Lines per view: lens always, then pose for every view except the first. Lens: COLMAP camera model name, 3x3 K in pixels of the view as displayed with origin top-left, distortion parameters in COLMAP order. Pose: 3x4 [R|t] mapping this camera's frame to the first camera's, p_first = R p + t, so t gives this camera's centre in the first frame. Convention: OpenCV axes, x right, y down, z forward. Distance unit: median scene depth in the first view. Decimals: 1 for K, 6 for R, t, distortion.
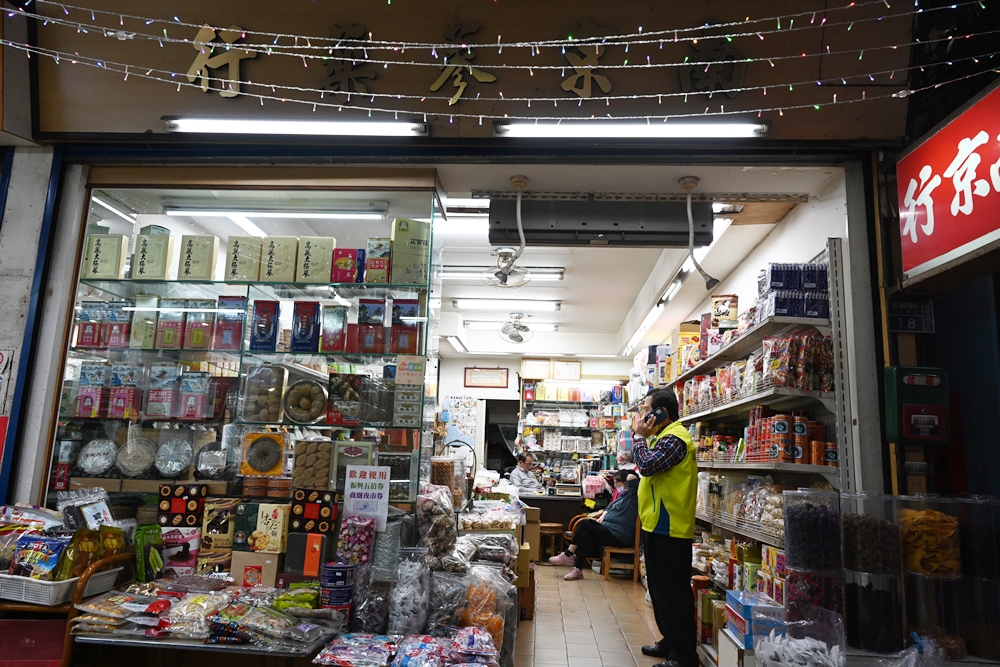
lens RADIAL K [[674.4, 0, 499.9], [0, 674.4, 332.9], [0, 0, 1]] dist [-0.002282, -0.001162]
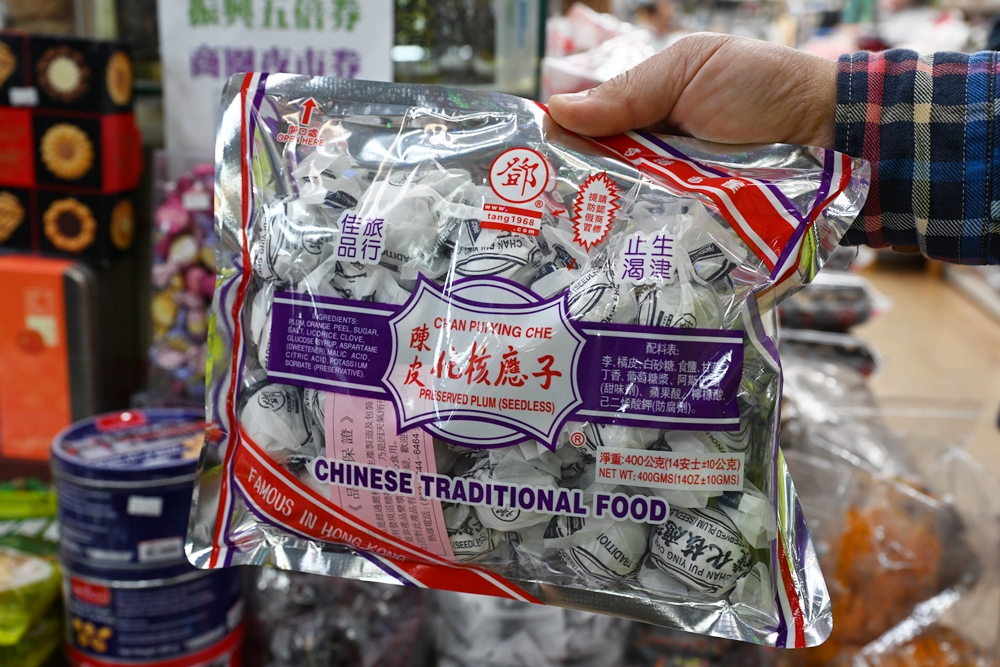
lens RADIAL K [[1130.3, 0, 500.1], [0, 1130.3, 333.3], [0, 0, 1]] dist [0.033437, 0.000000]
pose [[0.999014, -0.007407, -0.043776, -0.124186], [0.025394, 0.904108, 0.426549, 0.180090], [0.036419, -0.427240, 0.903404, 0.698280]]
